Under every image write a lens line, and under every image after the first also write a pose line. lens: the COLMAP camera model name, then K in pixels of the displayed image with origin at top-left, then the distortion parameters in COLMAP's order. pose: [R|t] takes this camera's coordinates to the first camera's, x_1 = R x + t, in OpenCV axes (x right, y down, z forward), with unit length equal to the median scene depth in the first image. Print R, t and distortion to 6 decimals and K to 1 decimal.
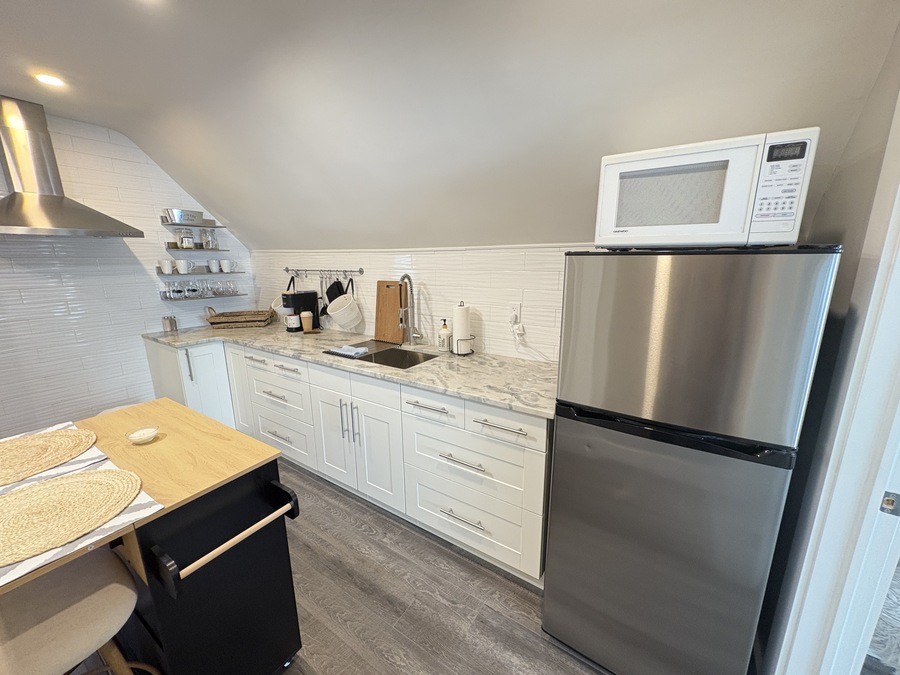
lens RADIAL K [[358.9, 0, 450.0], [0, 358.9, 337.5], [0, 0, 1]] dist [-0.000384, 0.000233]
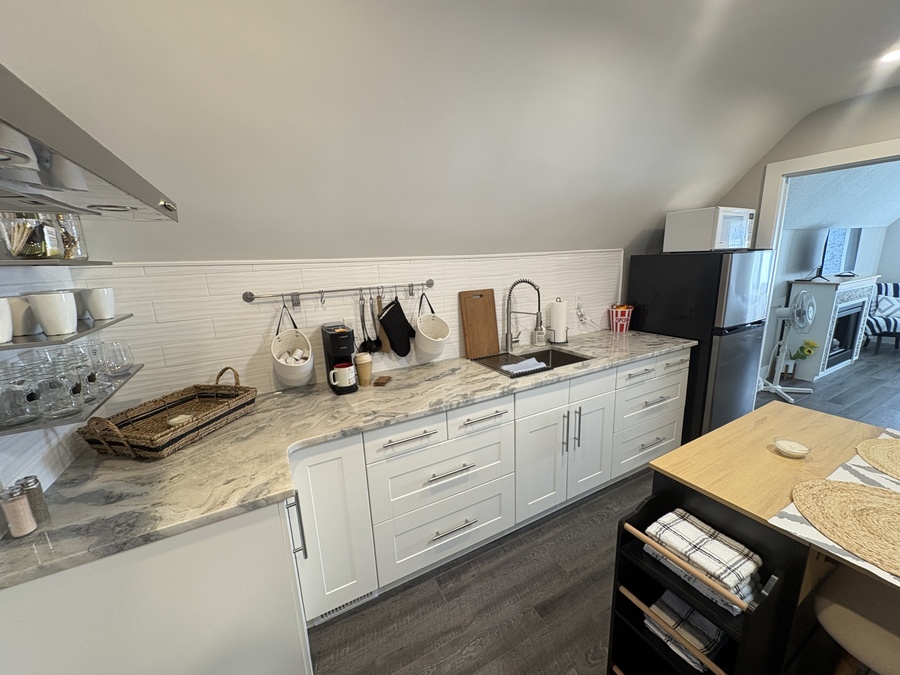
lens RADIAL K [[355.9, 0, 449.5], [0, 355.9, 344.3], [0, 0, 1]] dist [-0.001163, 0.000019]
pose [[0.470792, -0.210859, 0.856676, -1.019212], [0.230812, 0.966637, 0.111080, -0.145322], [-0.851517, 0.145435, 0.503754, 0.643086]]
